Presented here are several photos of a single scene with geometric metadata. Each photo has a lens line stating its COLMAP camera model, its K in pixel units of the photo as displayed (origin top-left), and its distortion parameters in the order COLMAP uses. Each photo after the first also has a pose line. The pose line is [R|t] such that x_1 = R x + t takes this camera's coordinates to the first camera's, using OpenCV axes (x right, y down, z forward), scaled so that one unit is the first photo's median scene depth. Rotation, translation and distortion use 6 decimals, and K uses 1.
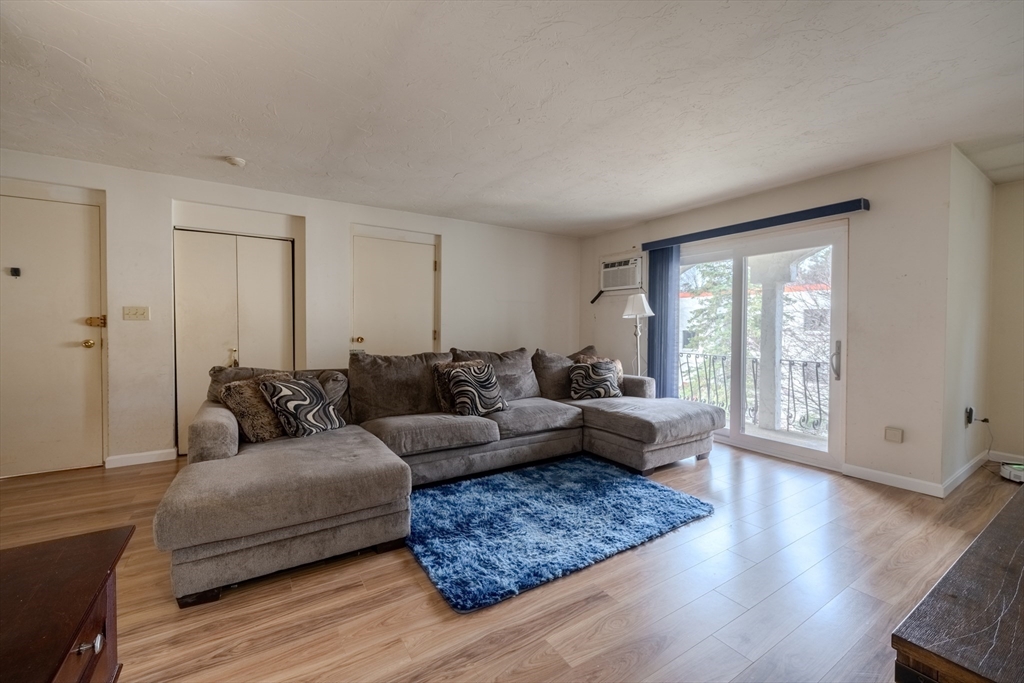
lens RADIAL K [[407.5, 0, 503.5], [0, 407.5, 331.9], [0, 0, 1]] dist [-0.000321, 0.000559]
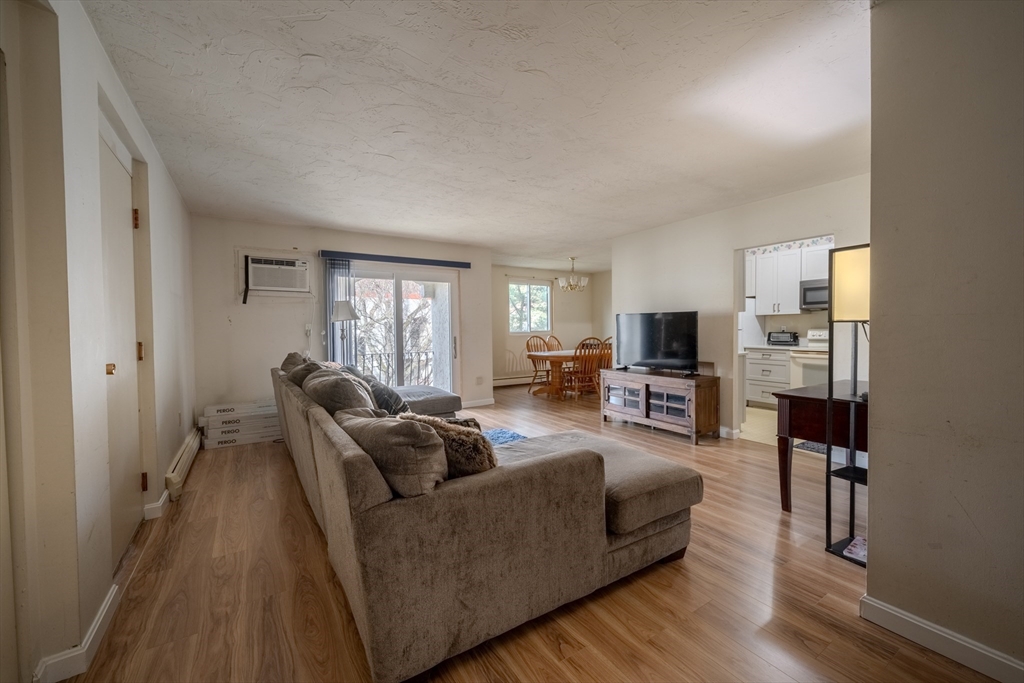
lens RADIAL K [[407.5, 0, 511.4], [0, 407.5, 338.3], [0, 0, 1]] dist [-0.000321, 0.000559]
pose [[0.004405, -0.030026, 0.999539, -0.991630], [0.020310, 0.999346, 0.029931, -0.020965], [-0.999784, 0.020169, 0.005012, 0.739493]]
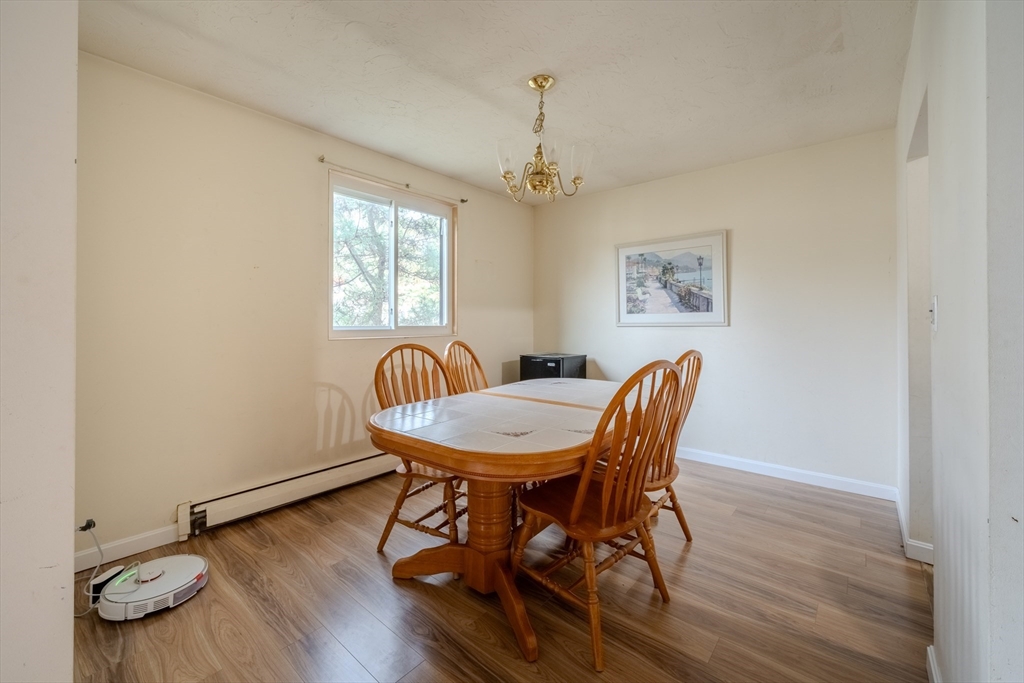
lens RADIAL K [[407.5, 0, 517.8], [0, 407.5, 325.2], [0, 0, 1]] dist [-0.000321, 0.000559]
pose [[-0.295822, -0.014919, 0.955127, 0.594860], [0.007051, 0.999817, 0.017801, -0.006409], [-0.955217, 0.012000, -0.295663, 0.640947]]
